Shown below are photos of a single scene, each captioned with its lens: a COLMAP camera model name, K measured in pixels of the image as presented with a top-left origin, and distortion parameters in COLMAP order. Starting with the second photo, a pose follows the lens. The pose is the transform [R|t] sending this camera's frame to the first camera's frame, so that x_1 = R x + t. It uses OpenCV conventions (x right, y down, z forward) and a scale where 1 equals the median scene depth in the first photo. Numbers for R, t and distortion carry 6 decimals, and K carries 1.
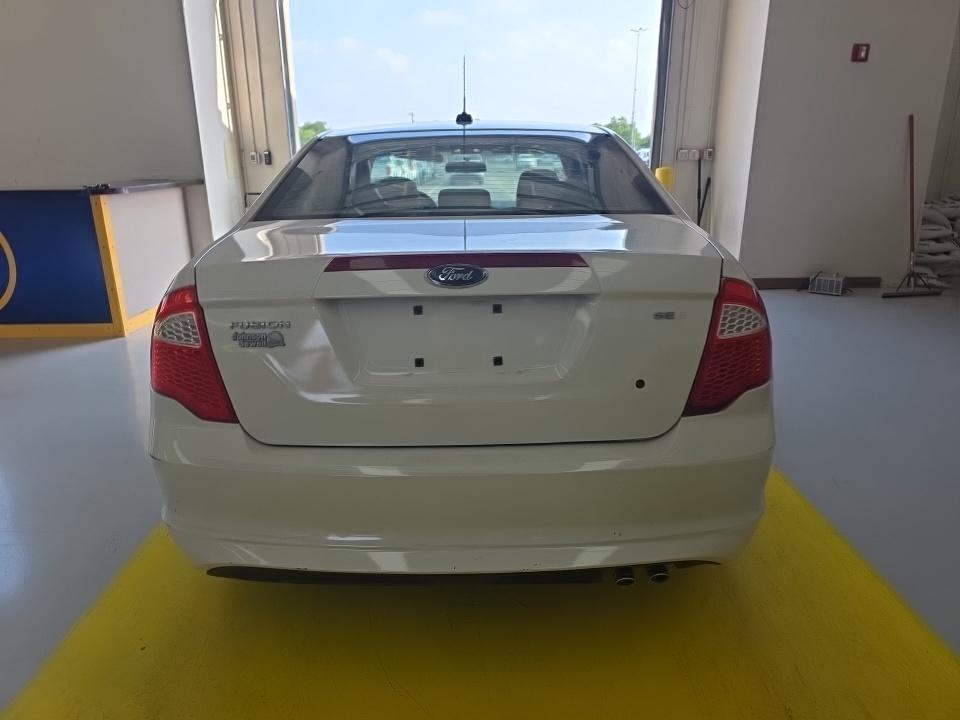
lens RADIAL K [[621.4, 0, 480.0], [0, 621.4, 360.0], [0, 0, 1]] dist [0.053481, -0.000634]
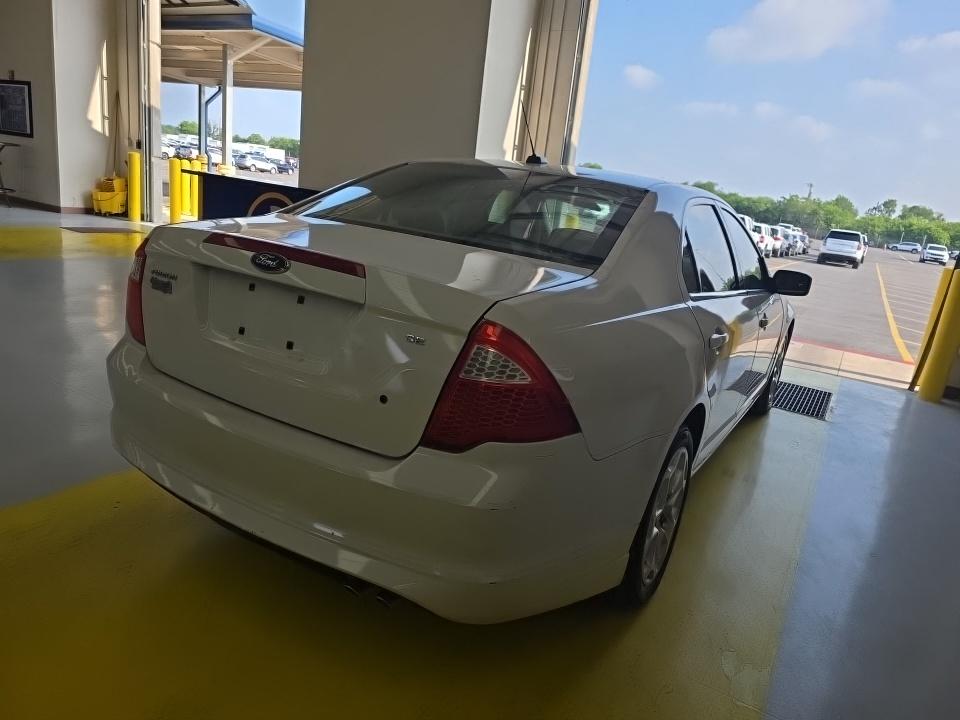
lens RADIAL K [[650.0, 0, 480.0], [0, 650.0, 360.0], [0, 0, 1]] dist [0.001716, 0.000237]
pose [[0.851709, 0.247864, -0.461687, 0.870823], [-0.287018, 0.957803, -0.015273, -0.052778], [0.438419, 0.145521, 0.886912, 0.113669]]
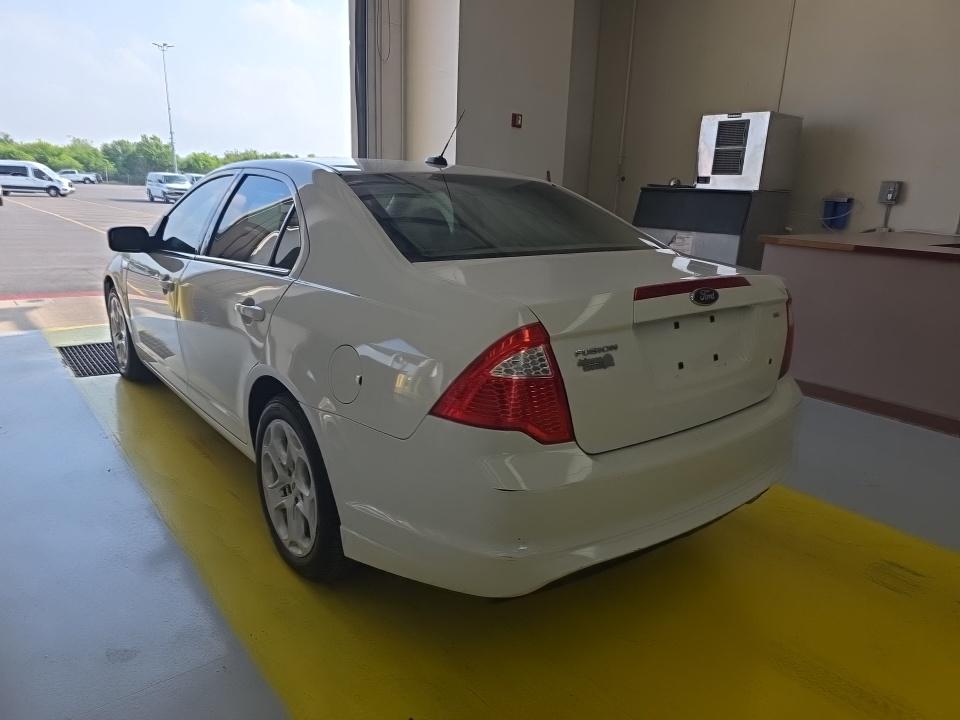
lens RADIAL K [[650.0, 0, 480.0], [0, 650.0, 360.0], [0, 0, 1]] dist [0.001716, 0.000237]
pose [[0.794478, -0.119716, 0.595376, -1.232885], [0.148543, 0.988906, 0.000629, -0.069952], [-0.588846, 0.087939, 0.803447, 0.159613]]
